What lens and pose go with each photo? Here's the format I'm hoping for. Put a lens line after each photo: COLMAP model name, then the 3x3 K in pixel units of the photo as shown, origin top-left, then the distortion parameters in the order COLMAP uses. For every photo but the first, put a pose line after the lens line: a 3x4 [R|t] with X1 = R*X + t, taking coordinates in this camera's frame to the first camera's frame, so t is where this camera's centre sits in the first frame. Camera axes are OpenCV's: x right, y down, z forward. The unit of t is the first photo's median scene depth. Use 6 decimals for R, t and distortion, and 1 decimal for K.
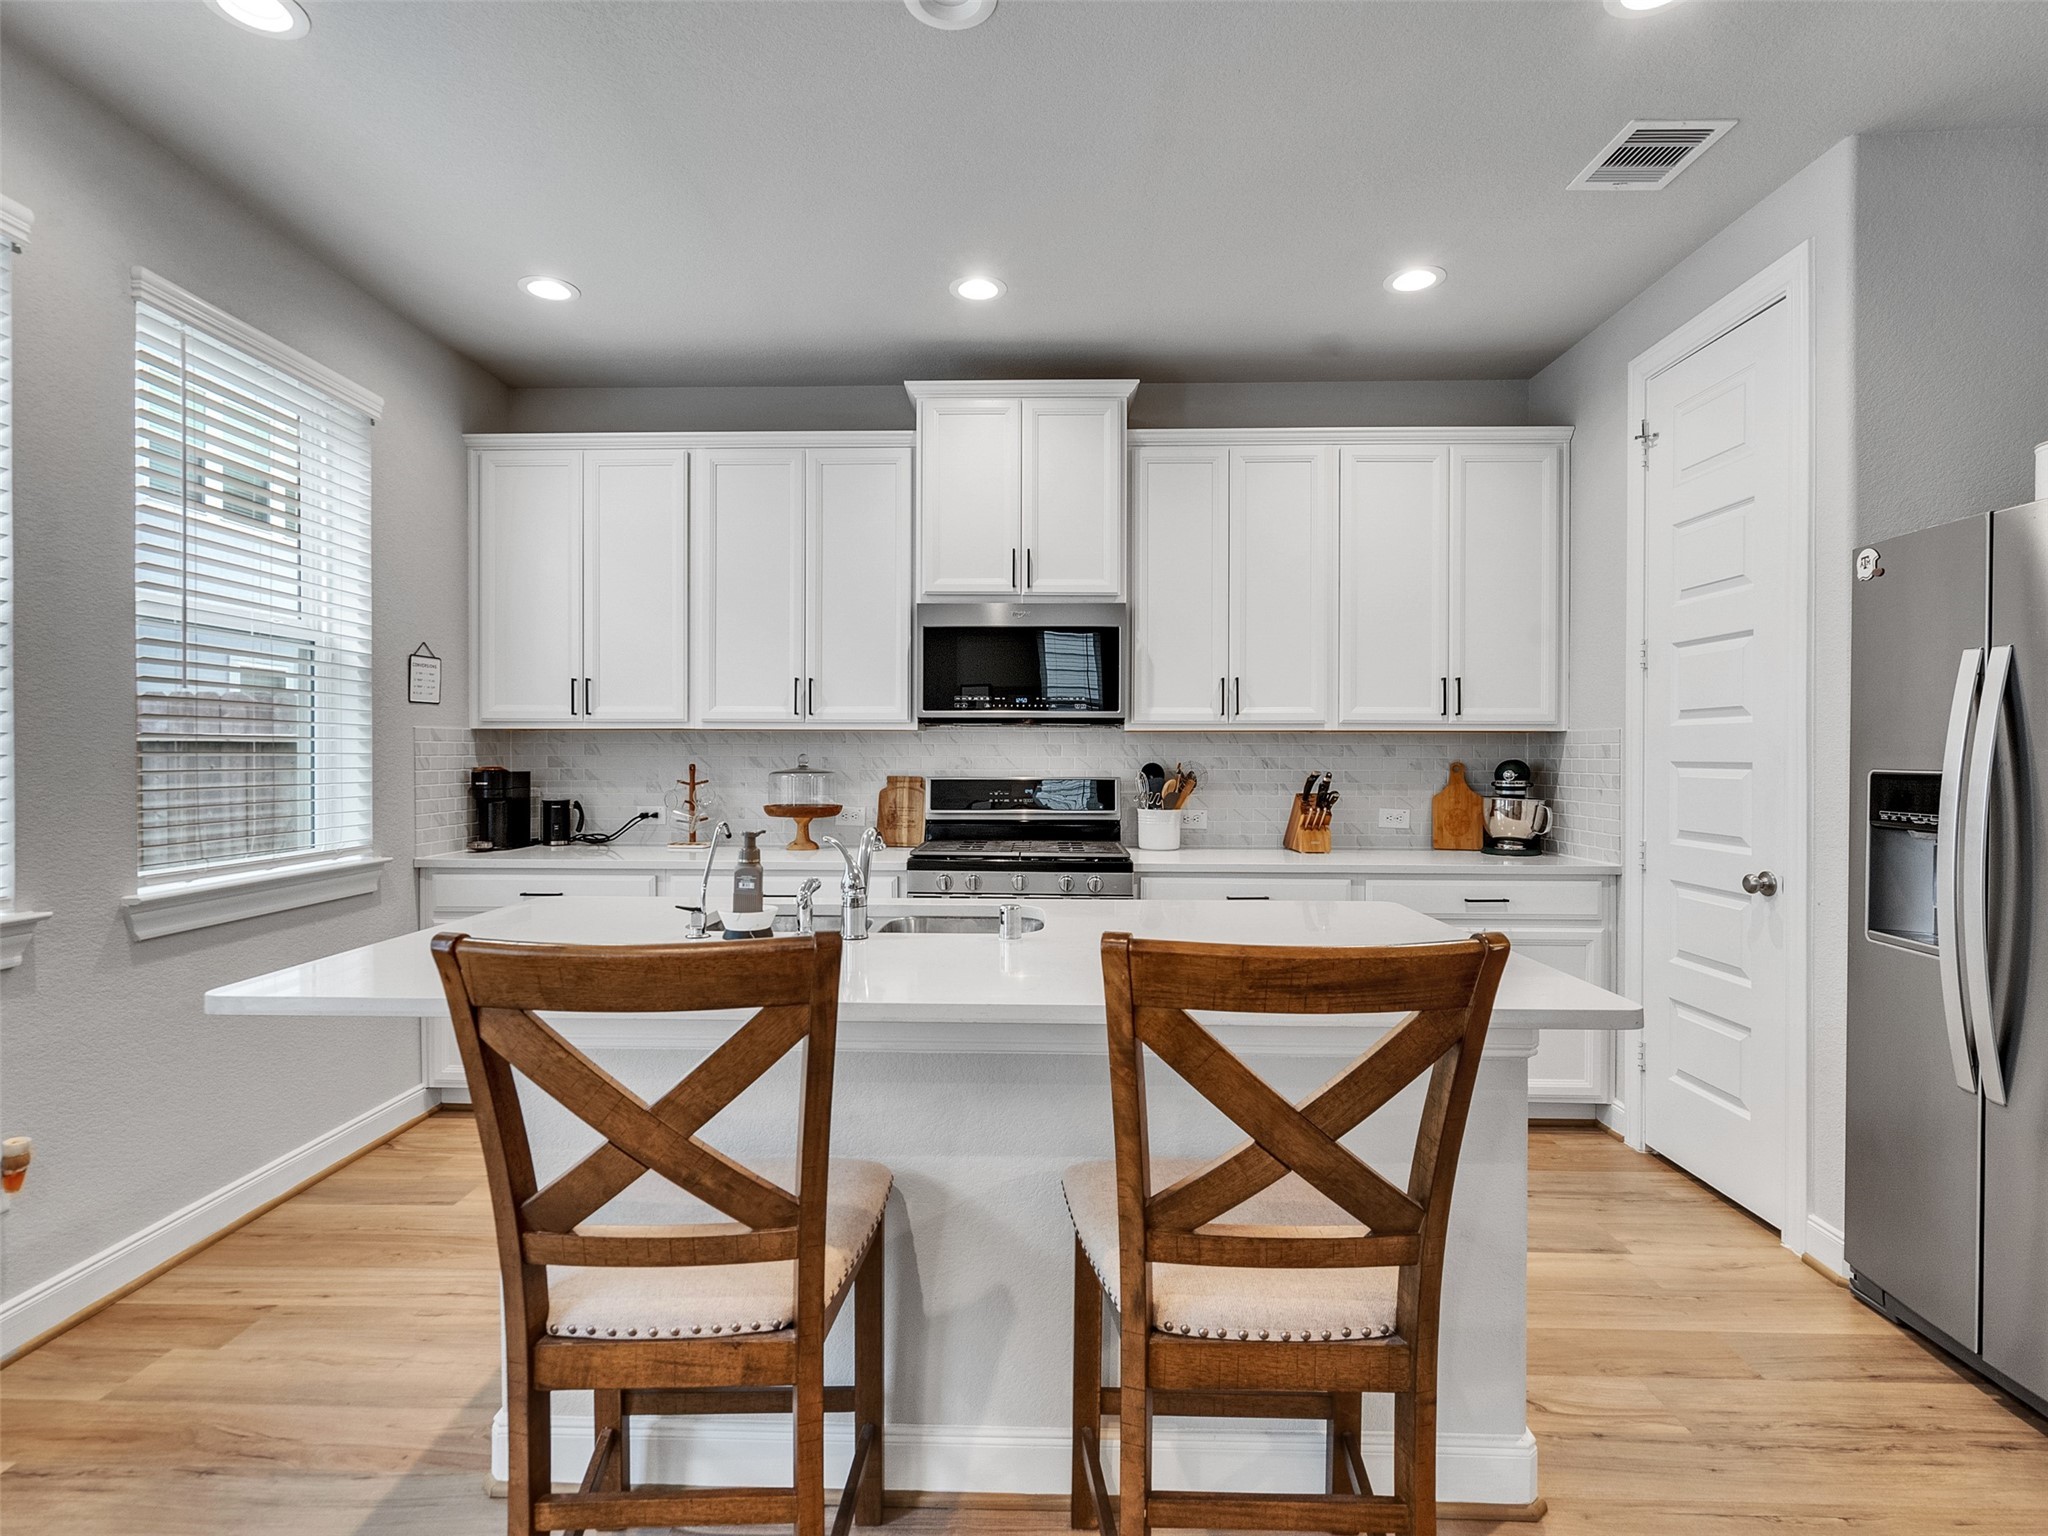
lens RADIAL K [[1041.7, 0, 1016.7], [0, 1041.7, 760.9], [0, 0, 1]] dist [-0.004949, 0.002578]
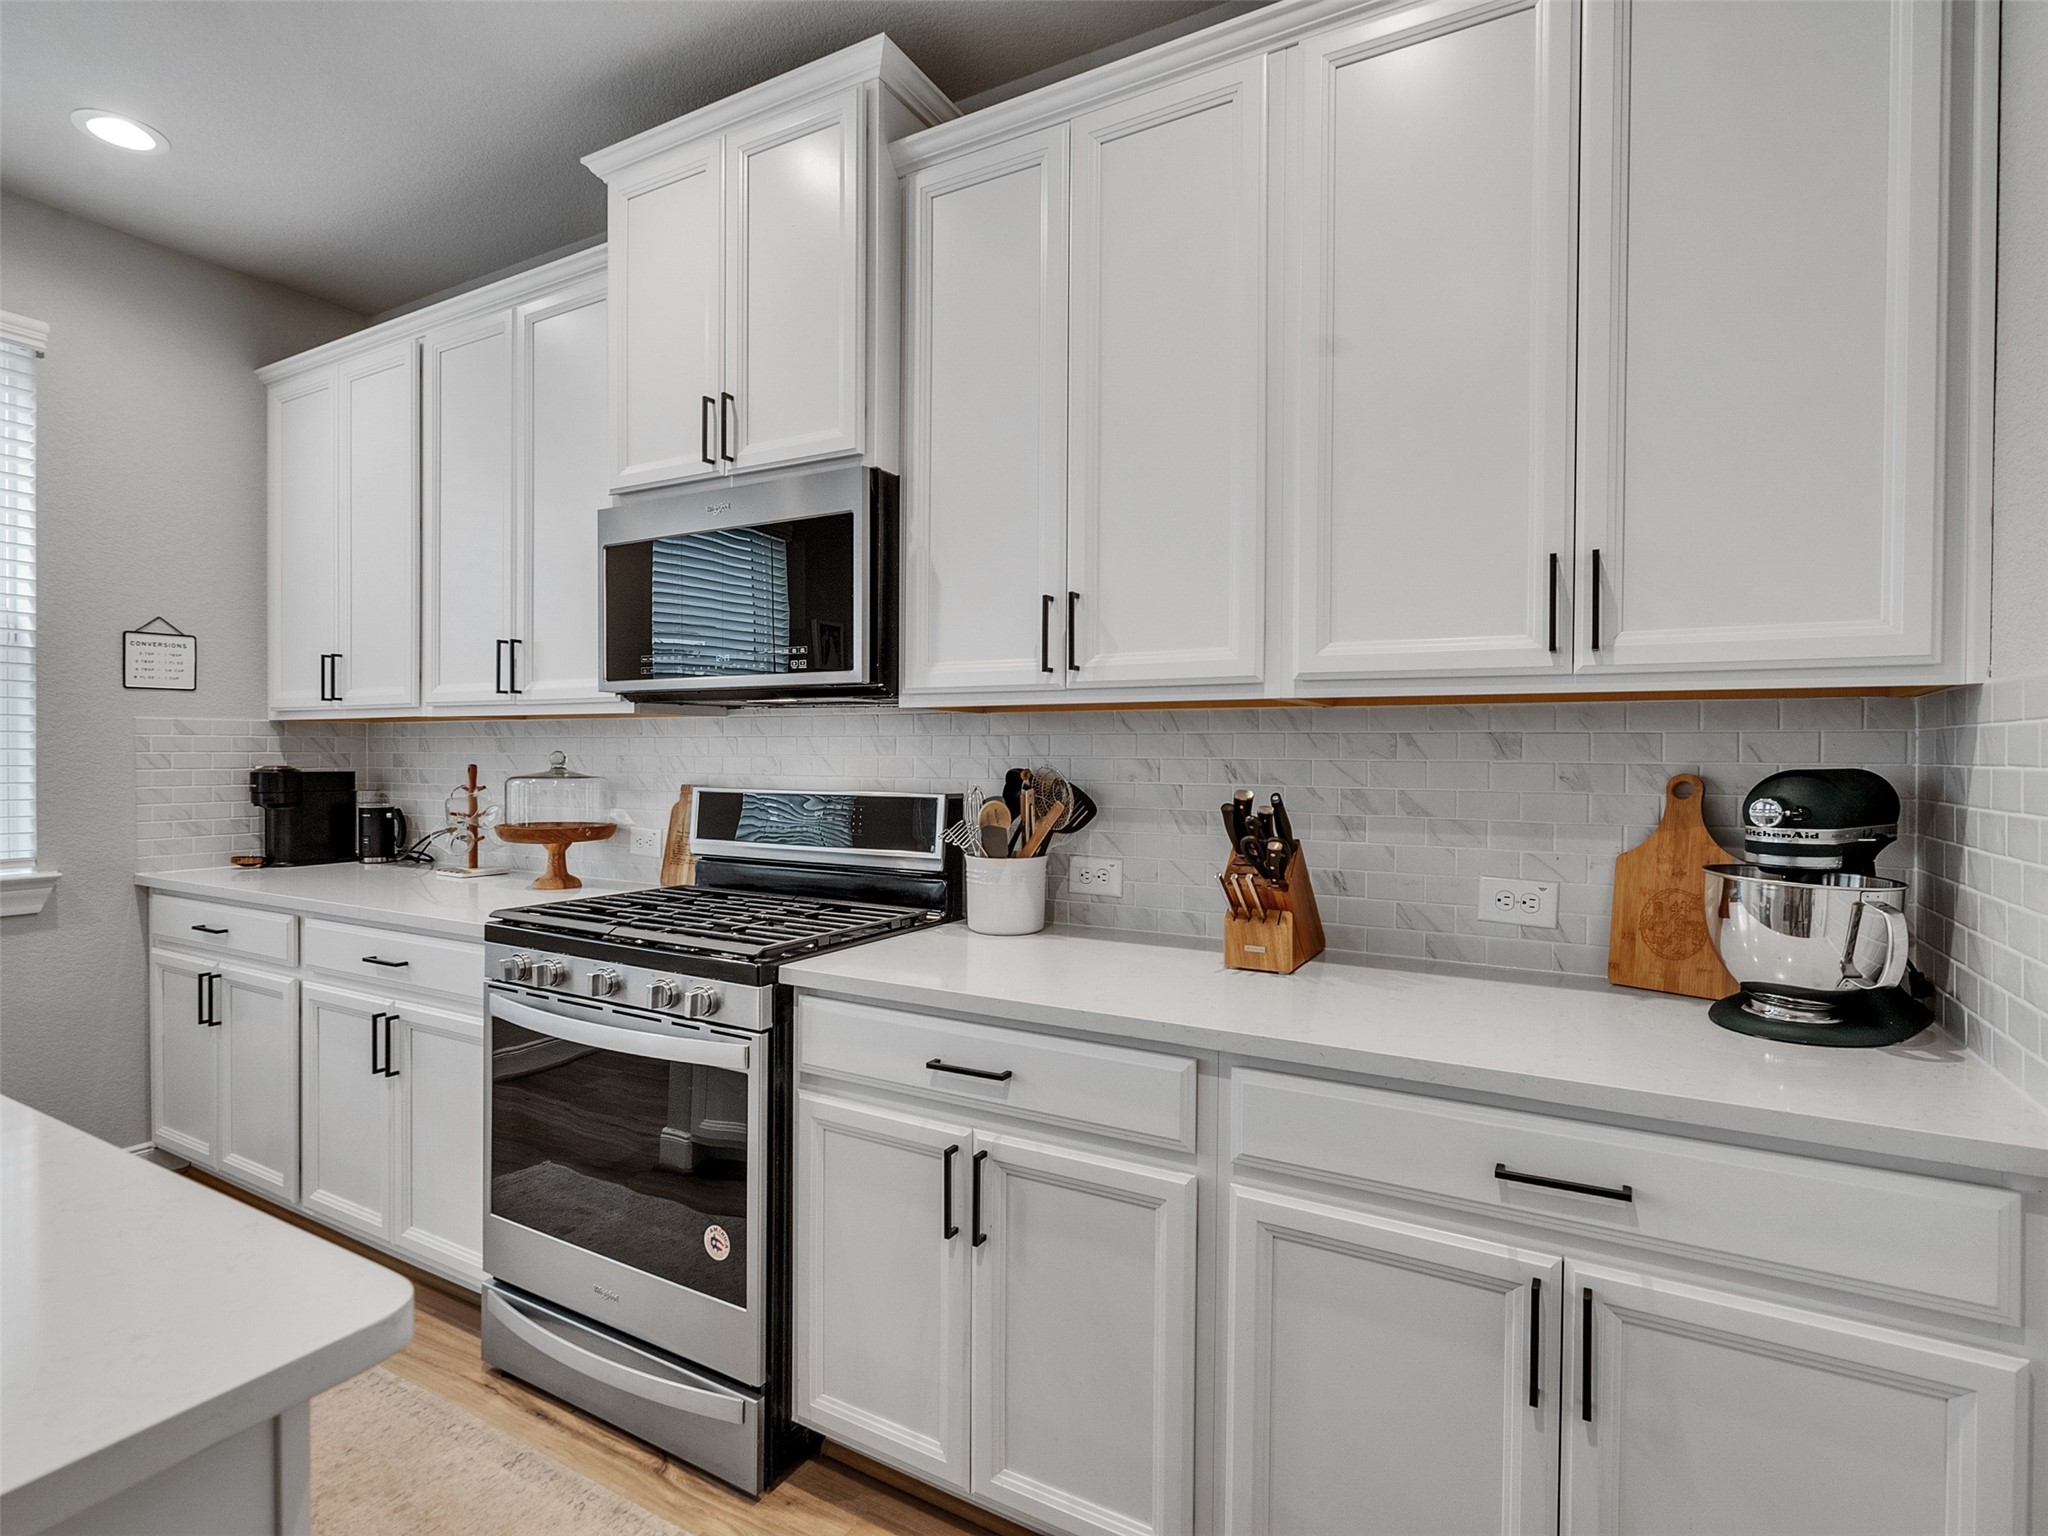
lens RADIAL K [[1041.7, 0, 1007.9], [0, 1041.7, 758.6], [0, 0, 1]] dist [-0.004949, 0.002578]
pose [[0.876888, 0.004814, -0.480671, 0.413197], [-0.005468, 0.999985, 0.000039, -0.003201], [0.480664, 0.002594, 0.876901, 0.558441]]
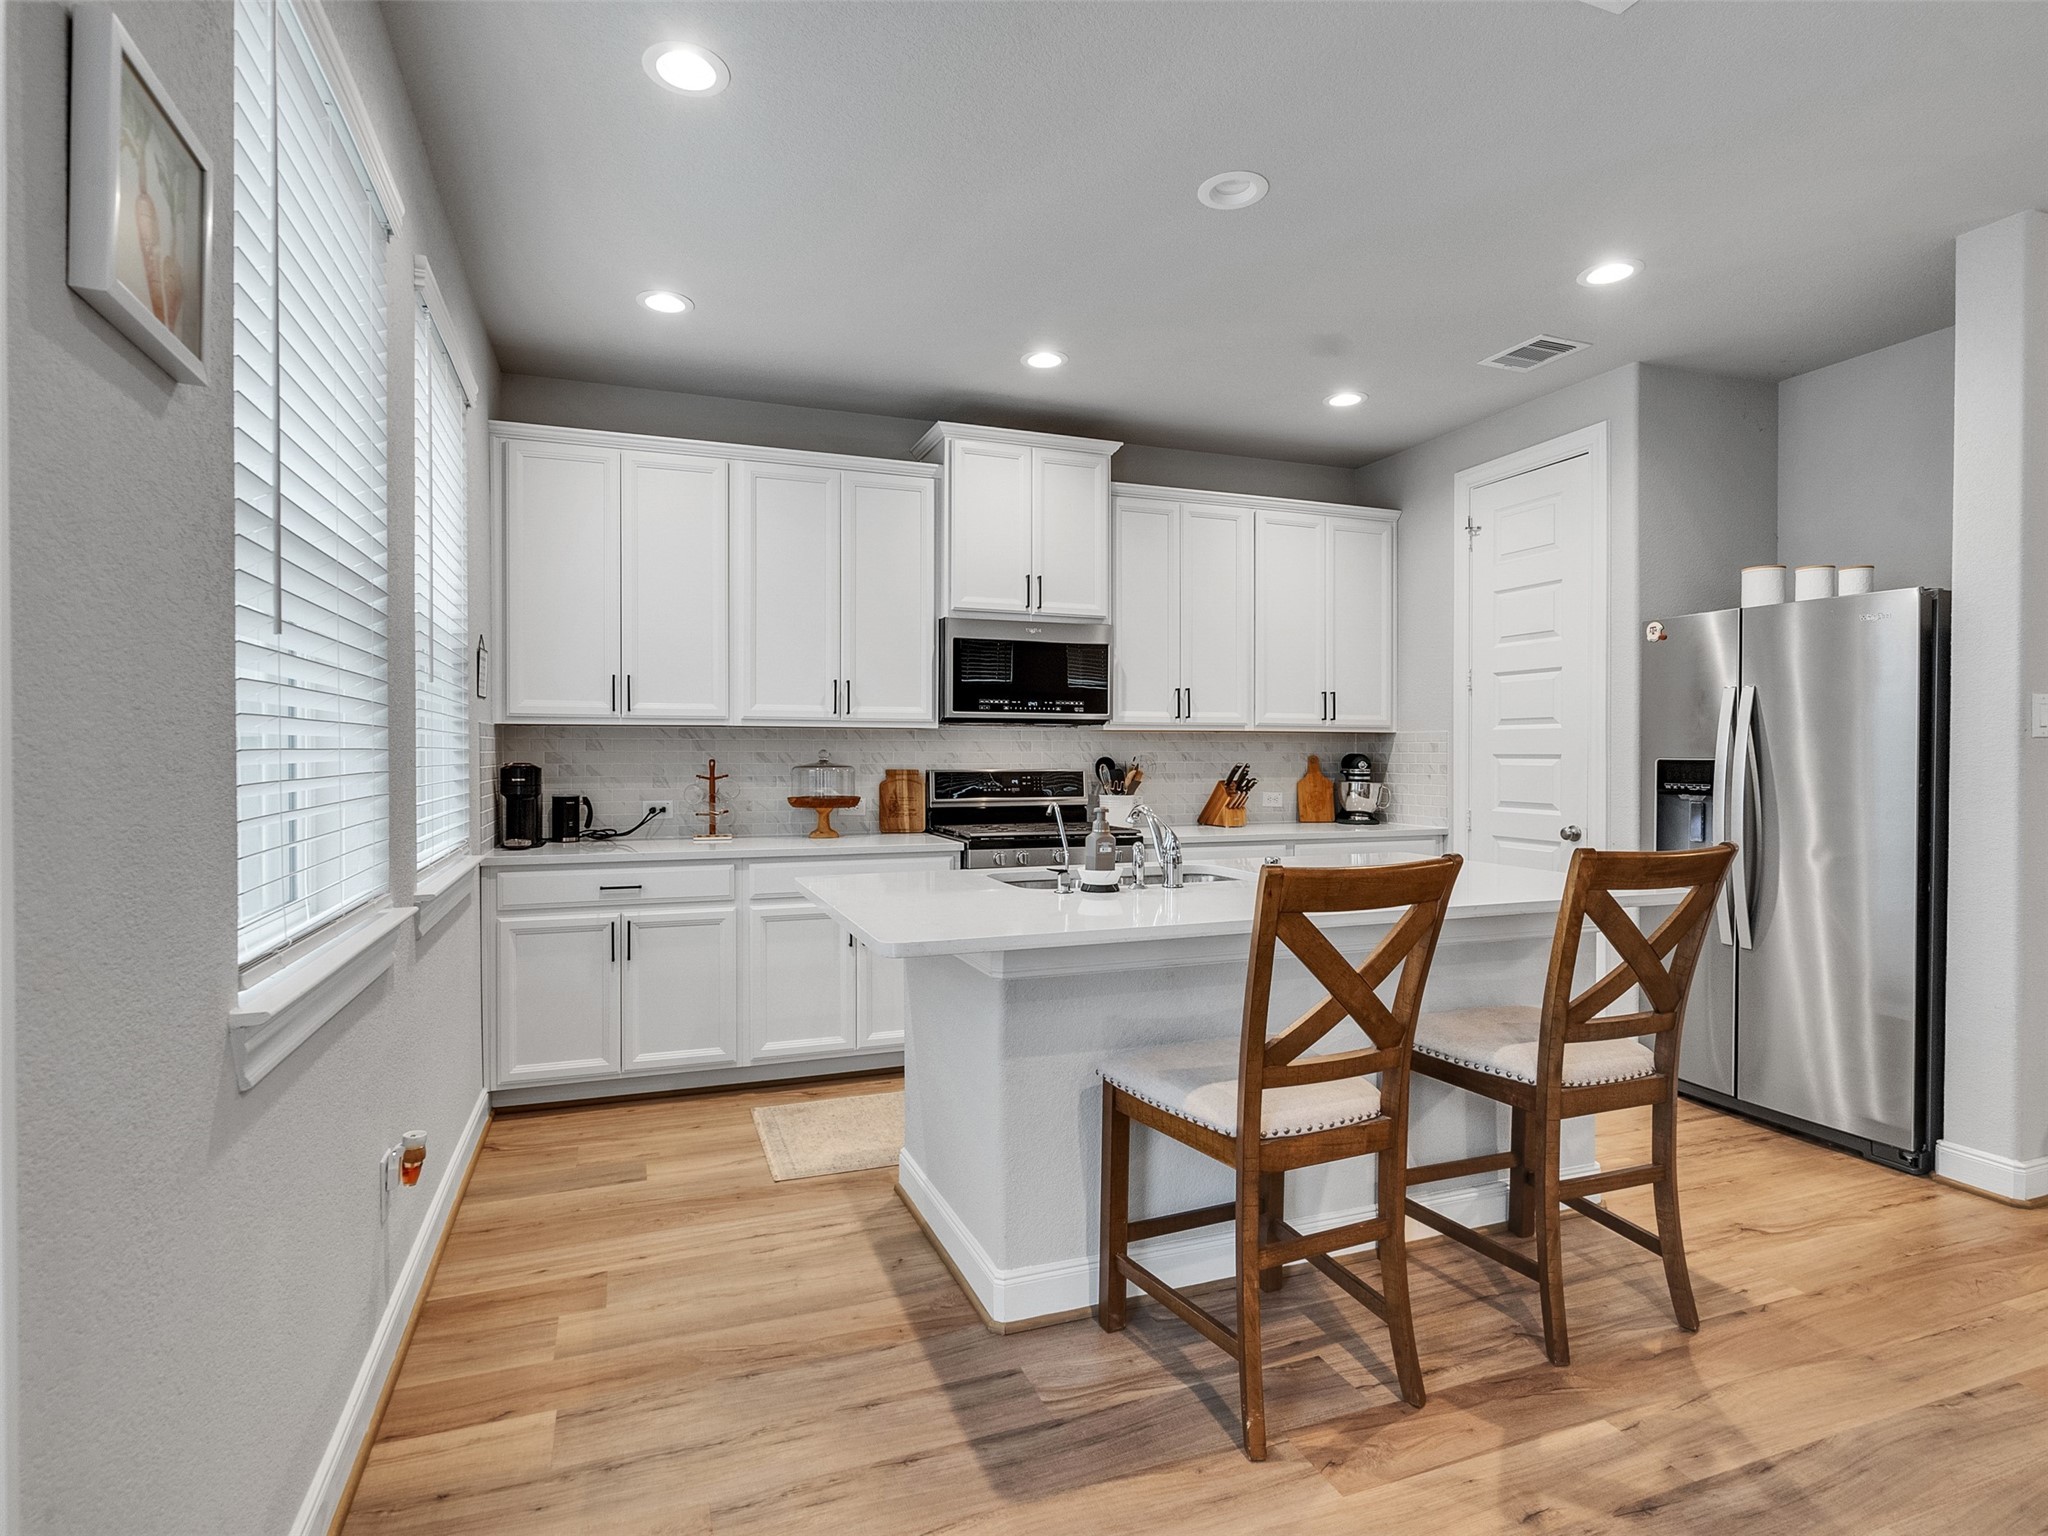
lens RADIAL K [[1041.7, 0, 1015.7], [0, 1041.7, 757.3], [0, 0, 1]] dist [-0.004949, 0.002578]
pose [[0.927279, -0.003230, 0.374357, -0.445597], [0.003362, 0.999994, 0.000299, 0.001911], [-0.374355, 0.000981, 0.927285, -0.083044]]
